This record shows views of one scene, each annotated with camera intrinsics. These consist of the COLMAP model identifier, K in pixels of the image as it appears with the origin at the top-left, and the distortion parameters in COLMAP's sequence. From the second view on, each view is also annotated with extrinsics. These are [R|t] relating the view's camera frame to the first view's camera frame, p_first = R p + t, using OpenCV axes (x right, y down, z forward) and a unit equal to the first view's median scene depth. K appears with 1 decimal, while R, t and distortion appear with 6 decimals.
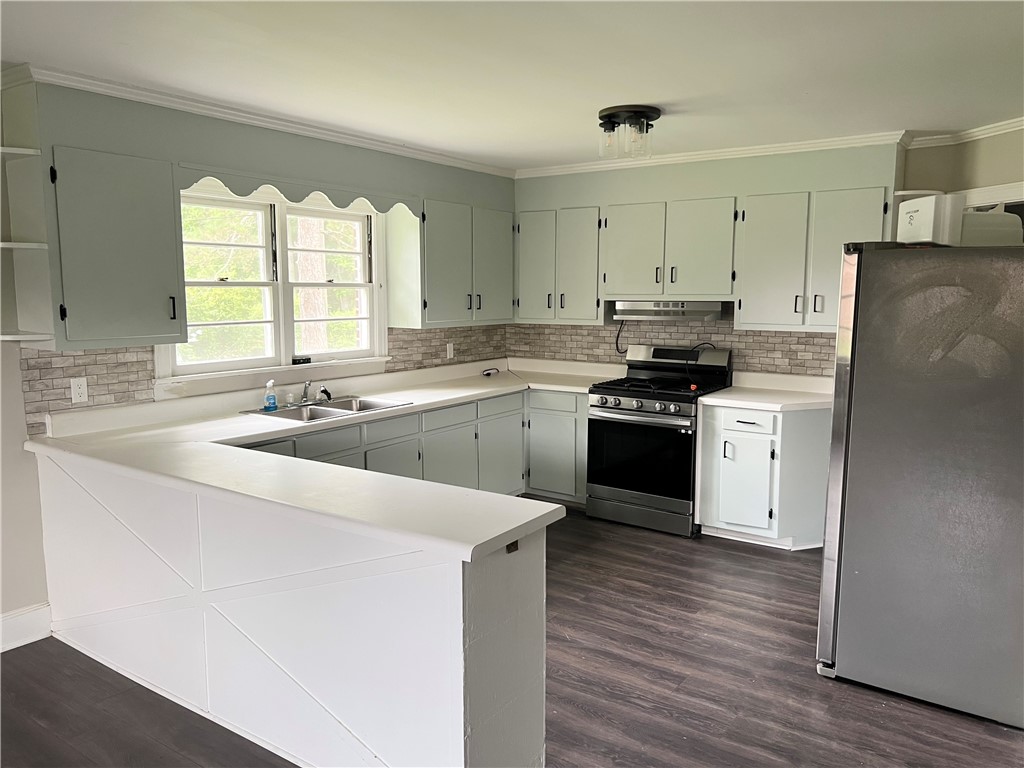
lens RADIAL K [[771.3, 0, 512.6], [0, 771.3, 387.2], [0, 0, 1]] dist [0.044549, -0.051431]
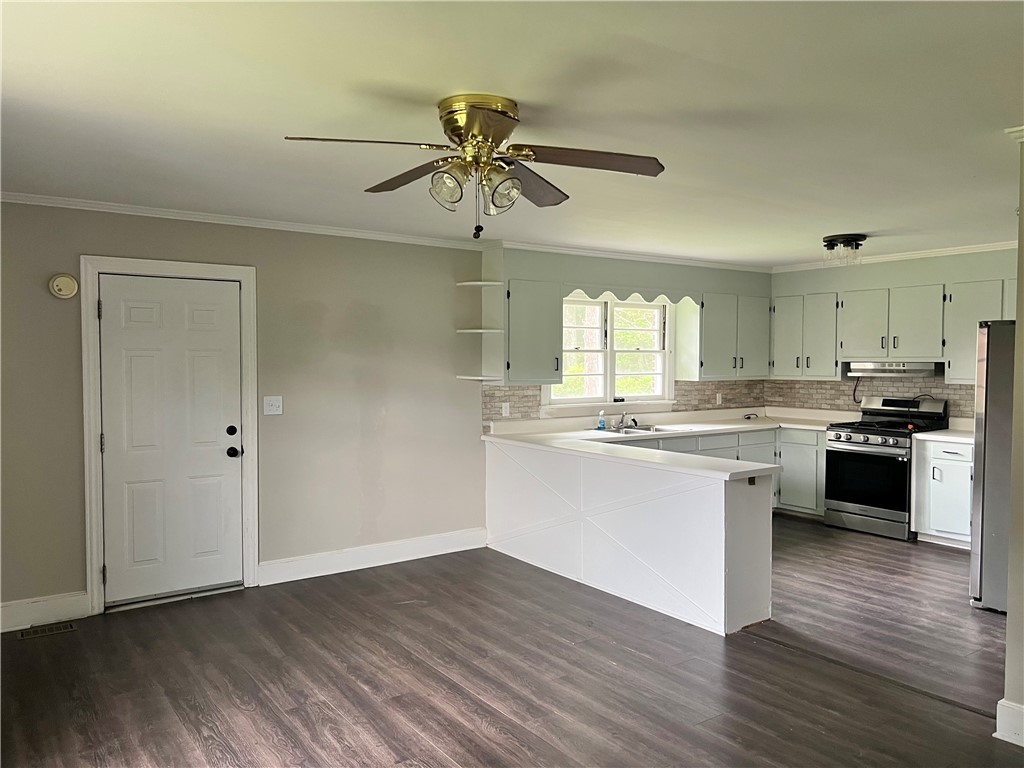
lens RADIAL K [[771.3, 0, 512.0], [0, 771.3, 388.7], [0, 0, 1]] dist [0.044549, -0.051431]
pose [[0.942186, 0.011584, -0.334889, 0.038224], [-0.040792, 0.995934, -0.080317, 0.072371], [0.332597, 0.089334, 0.938828, -0.493393]]
